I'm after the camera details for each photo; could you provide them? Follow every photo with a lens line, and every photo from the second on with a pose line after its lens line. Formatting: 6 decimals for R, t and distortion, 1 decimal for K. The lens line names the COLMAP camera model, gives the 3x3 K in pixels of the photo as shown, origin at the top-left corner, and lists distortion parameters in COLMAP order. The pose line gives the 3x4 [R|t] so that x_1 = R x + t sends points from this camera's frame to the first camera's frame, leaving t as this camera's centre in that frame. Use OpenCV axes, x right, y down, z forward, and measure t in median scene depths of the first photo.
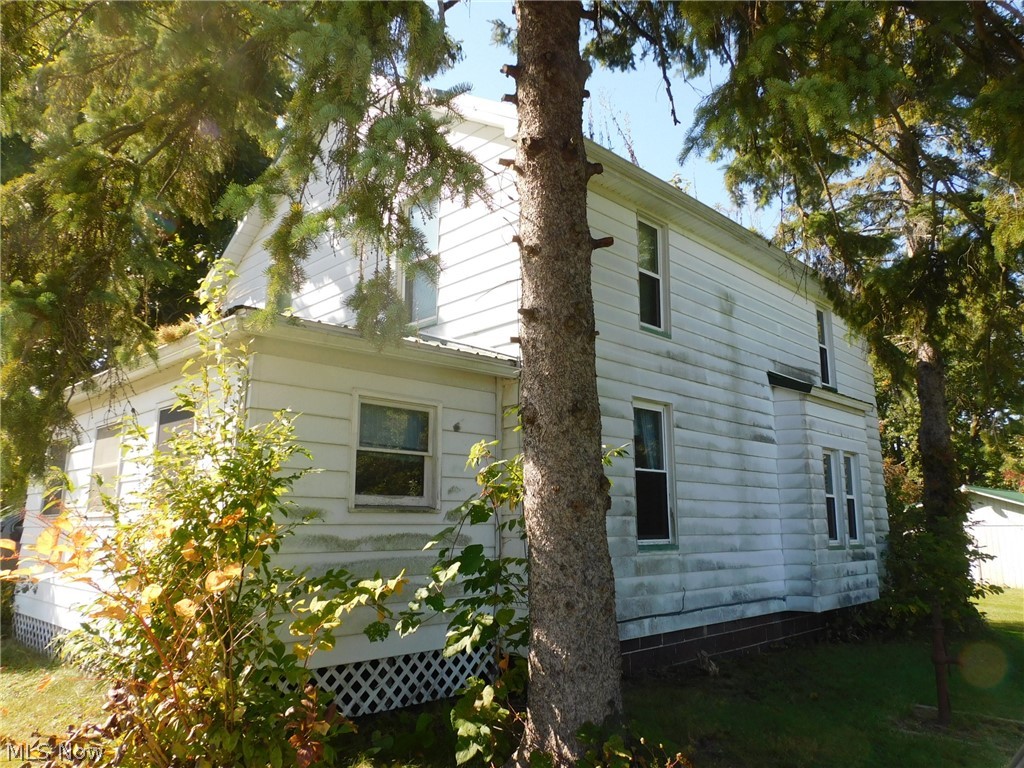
lens RADIAL K [[745.0, 0, 505.3], [0, 745.0, 382.9], [0, 0, 1]] dist [0.003437, -0.002453]
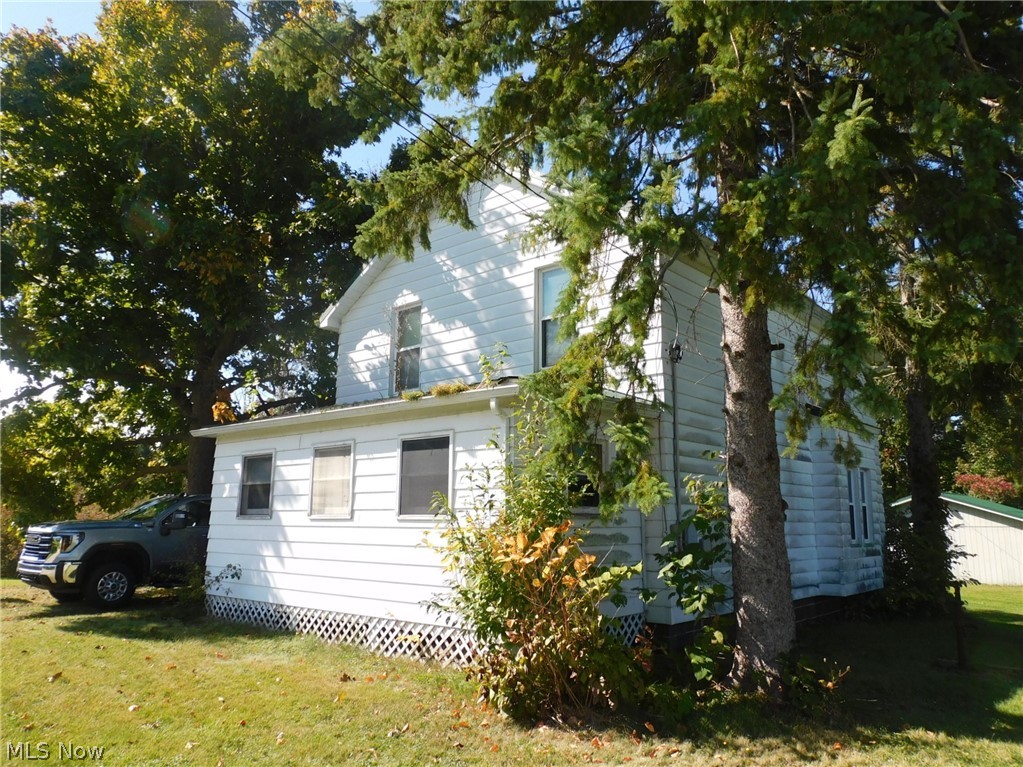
lens RADIAL K [[744.3, 0, 518.8], [0, 744.3, 387.0], [0, 0, 1]] dist [0.003437, -0.002453]
pose [[0.997740, 0.020177, 0.064096, -0.216064], [-0.020896, 0.999726, 0.010565, -0.048260], [-0.063865, -0.011880, 0.997888, -0.216629]]
